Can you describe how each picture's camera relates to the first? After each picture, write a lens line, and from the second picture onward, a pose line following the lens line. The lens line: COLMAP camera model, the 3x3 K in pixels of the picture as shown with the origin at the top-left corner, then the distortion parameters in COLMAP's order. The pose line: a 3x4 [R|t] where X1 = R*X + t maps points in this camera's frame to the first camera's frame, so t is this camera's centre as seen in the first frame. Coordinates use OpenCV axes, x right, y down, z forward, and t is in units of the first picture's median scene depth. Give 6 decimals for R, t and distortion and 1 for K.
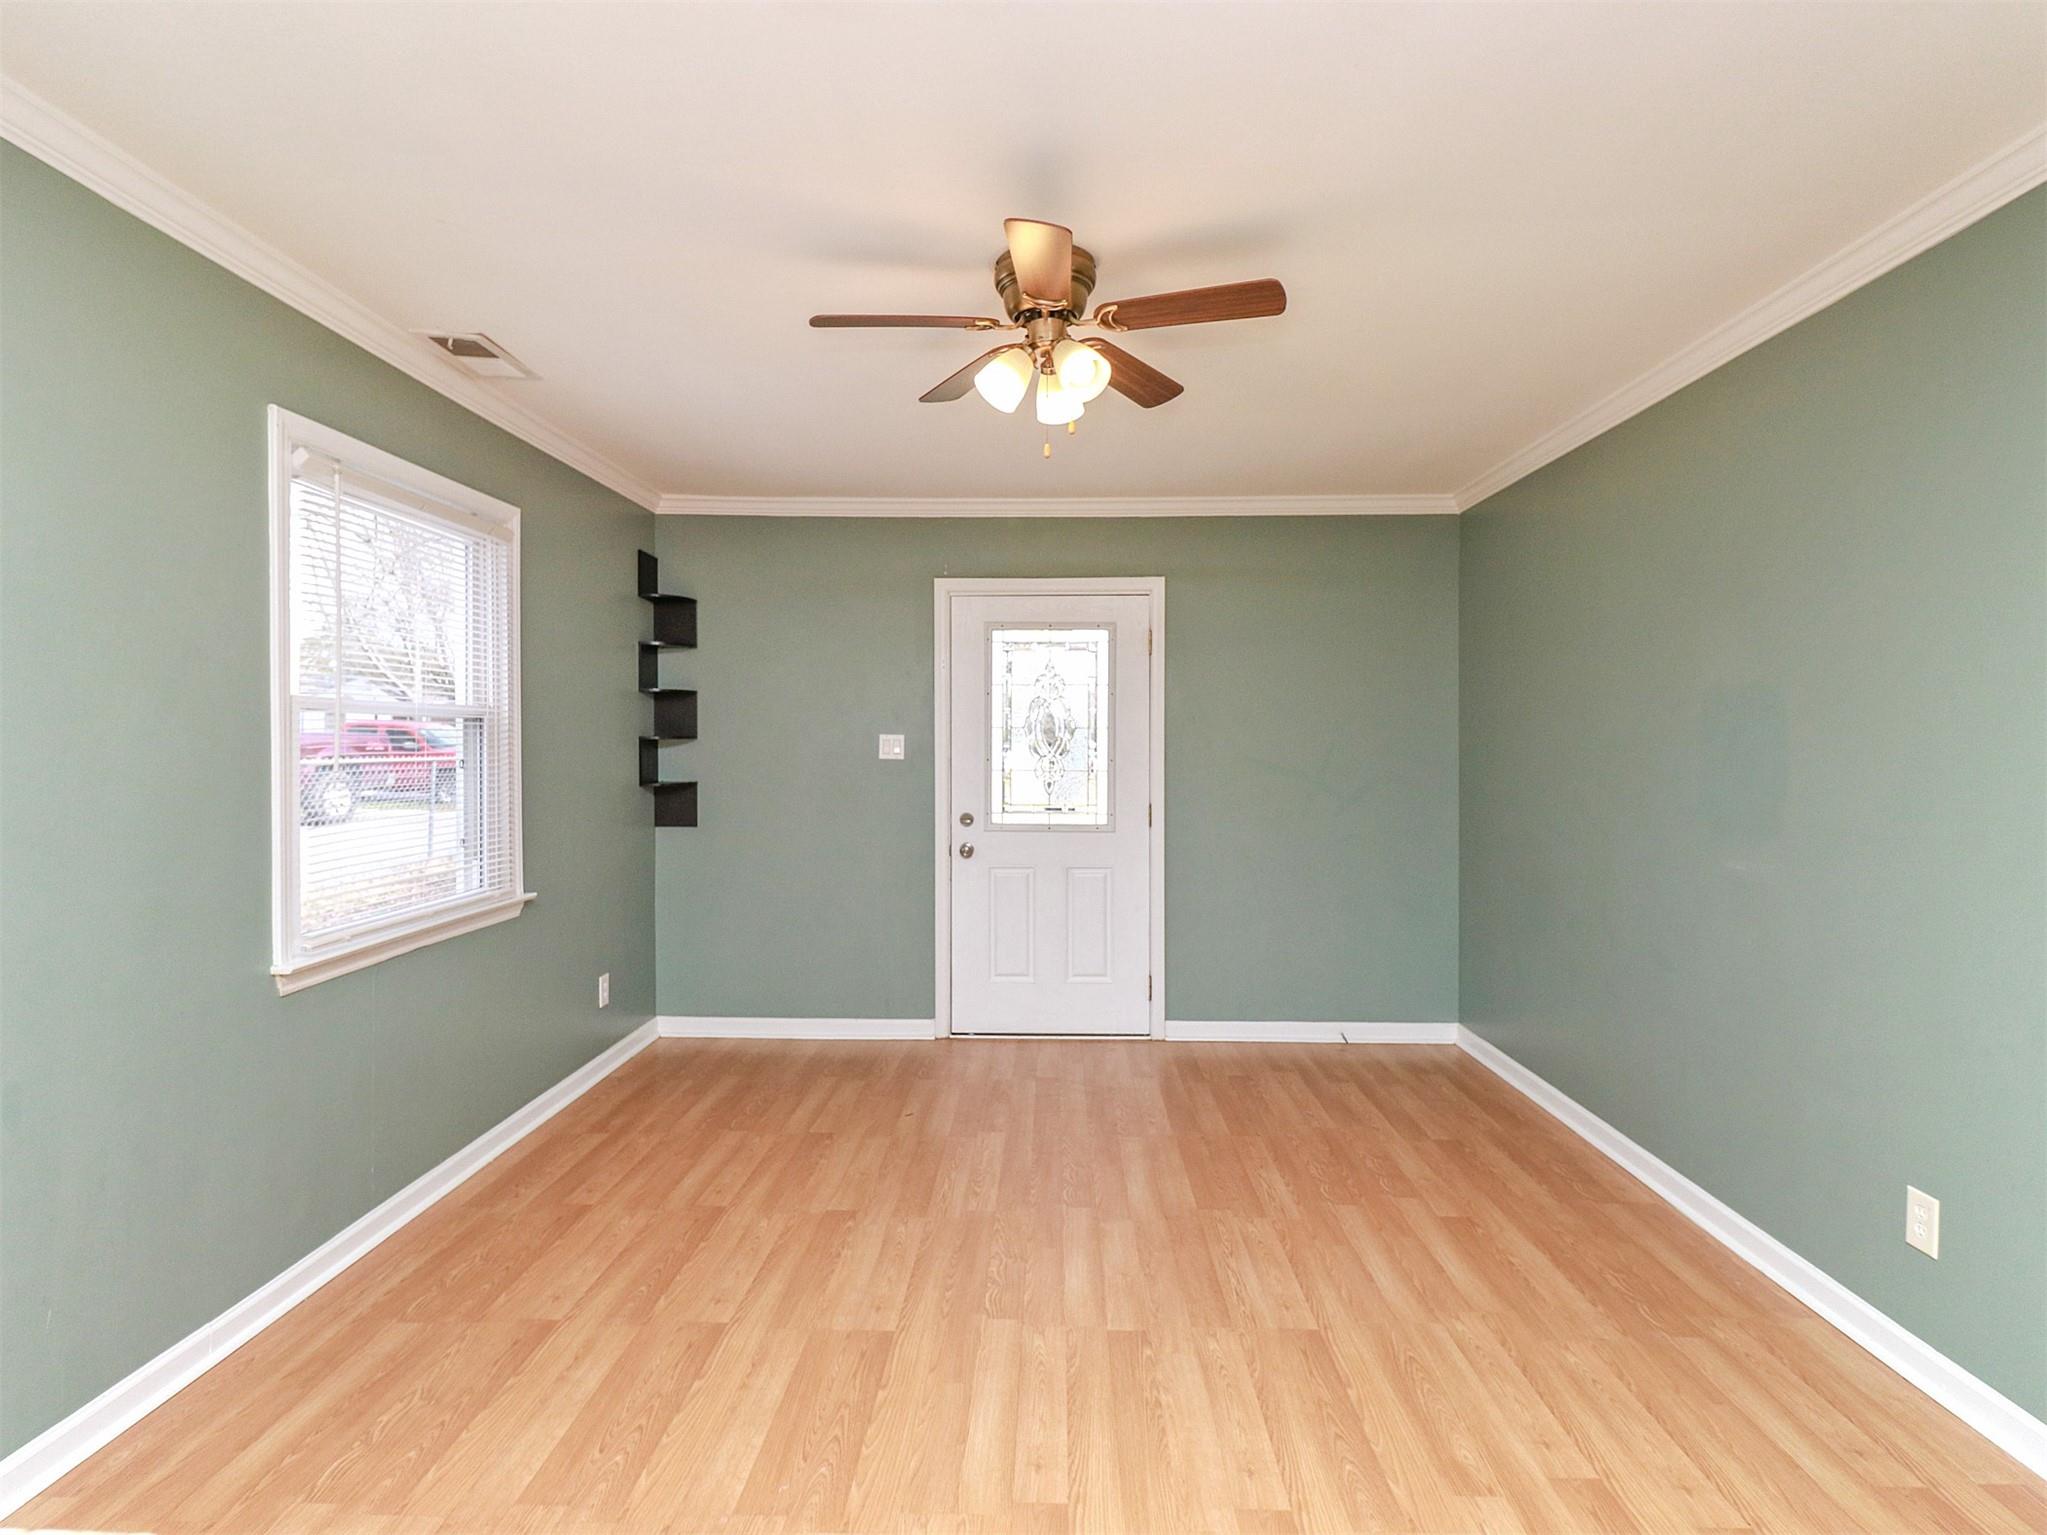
lens RADIAL K [[1099.9, 0, 1030.5], [0, 1099.9, 758.1], [0, 0, 1]] dist [0.017900, -0.011947]
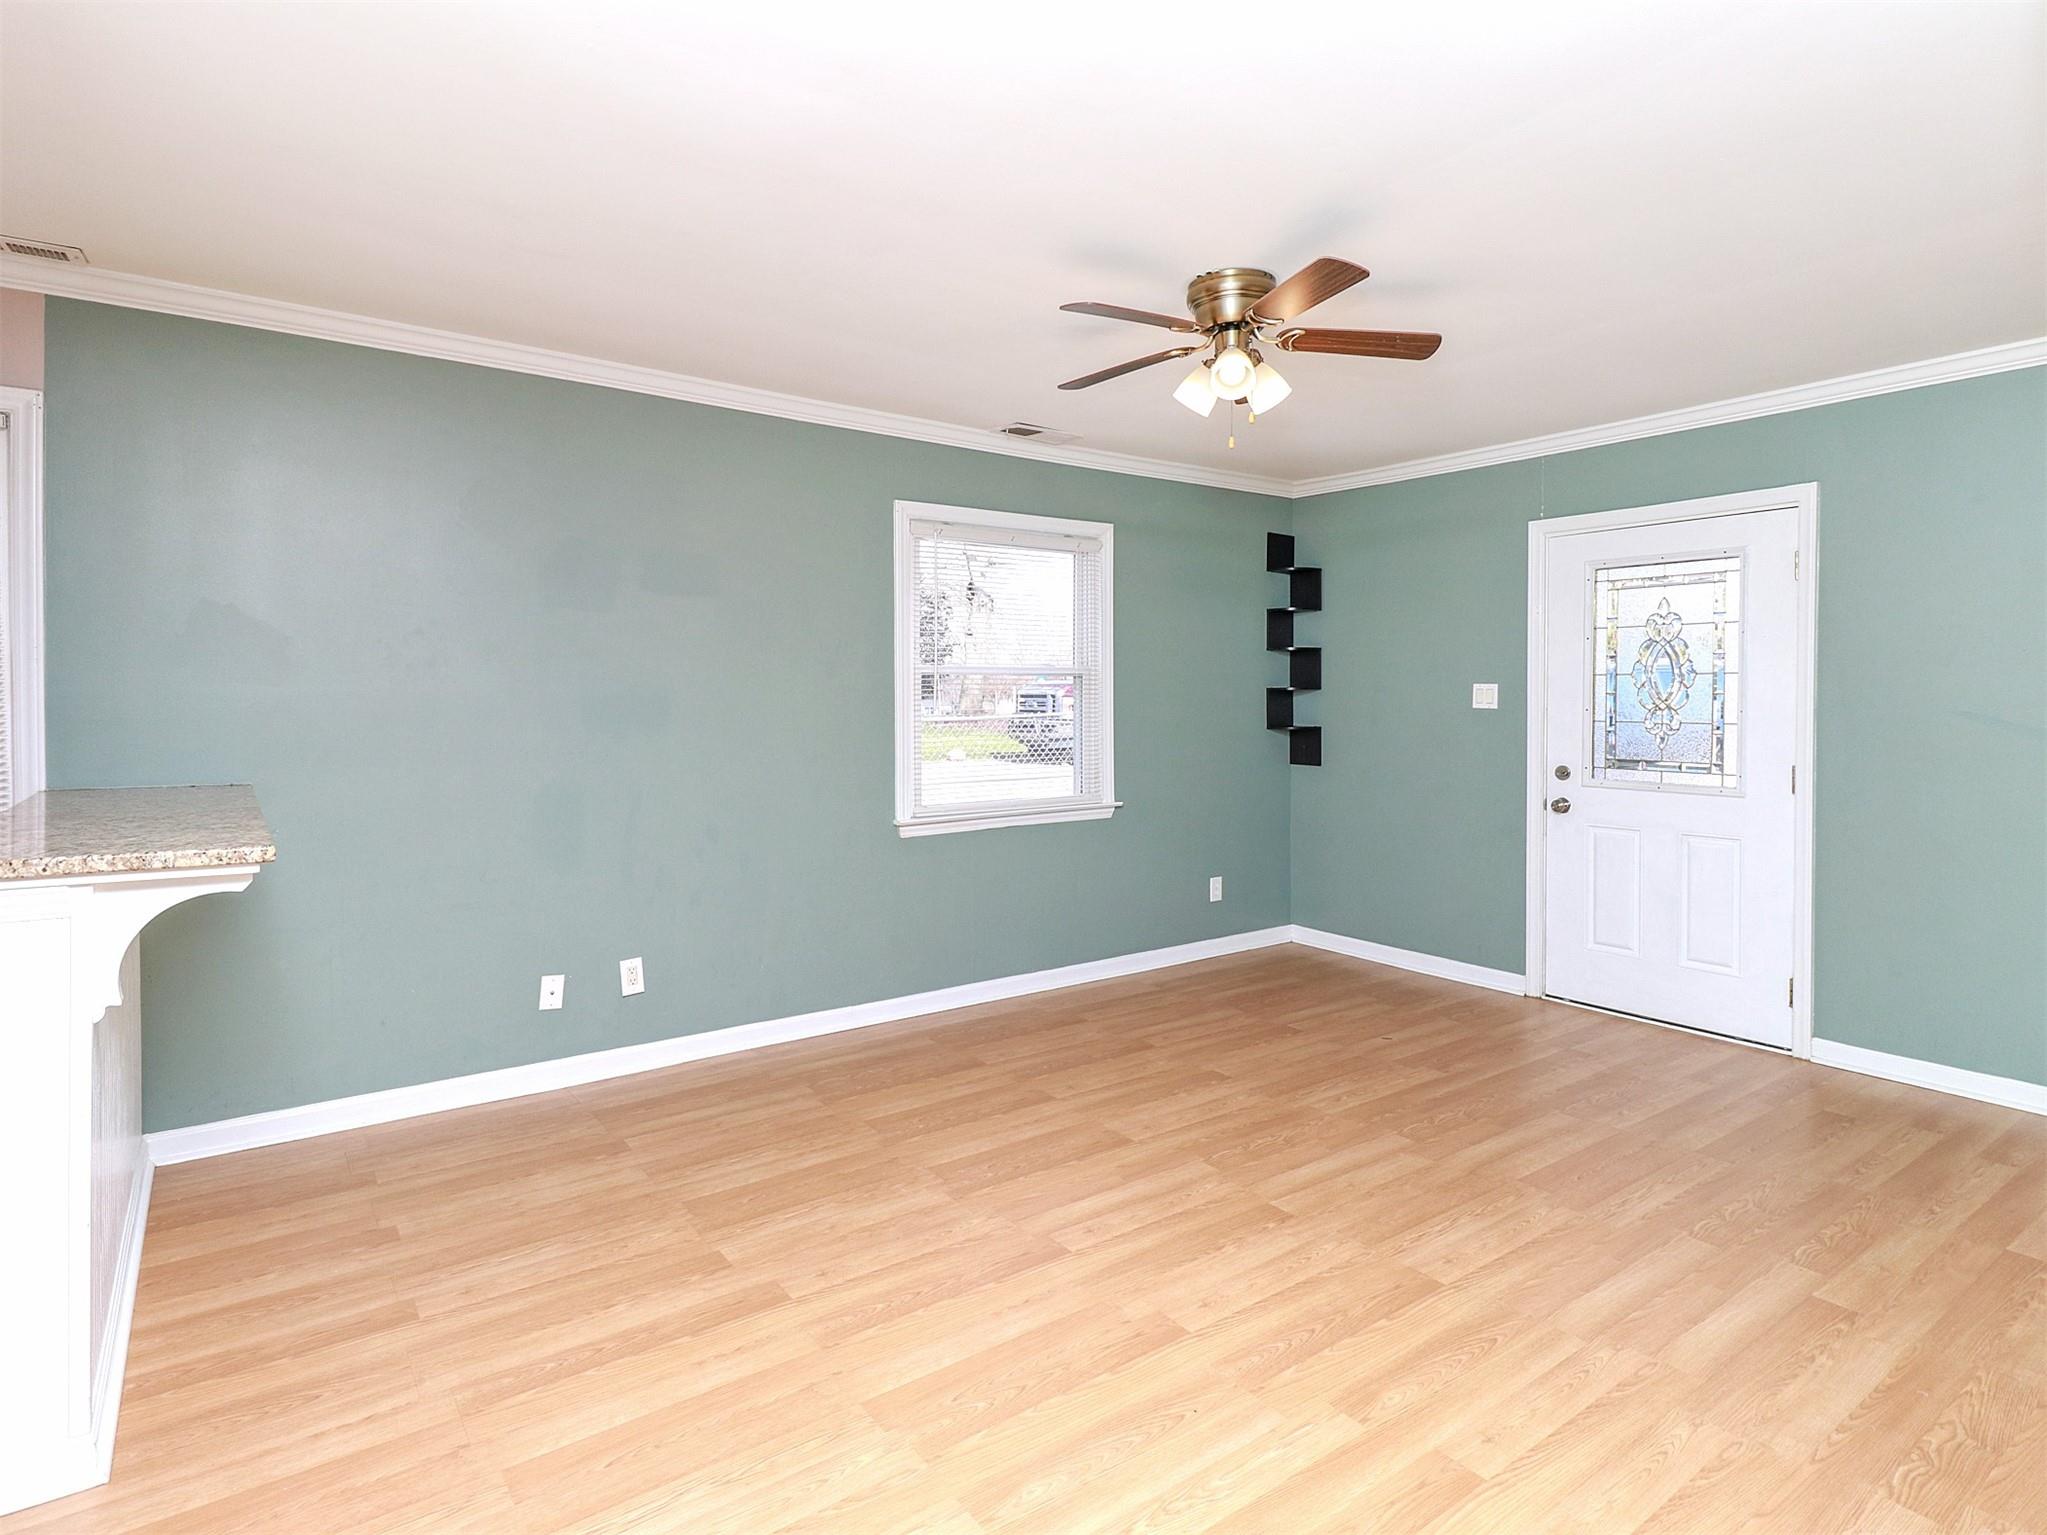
lens RADIAL K [[1099.9, 0, 1016.1], [0, 1099.9, 718.1], [0, 0, 1]] dist [0.017900, -0.011947]
pose [[0.599096, 0.013582, -0.800562, 0.479831], [-0.008976, 0.999907, 0.010248, 0.003904], [0.800627, 0.001046, 0.599163, 0.061605]]
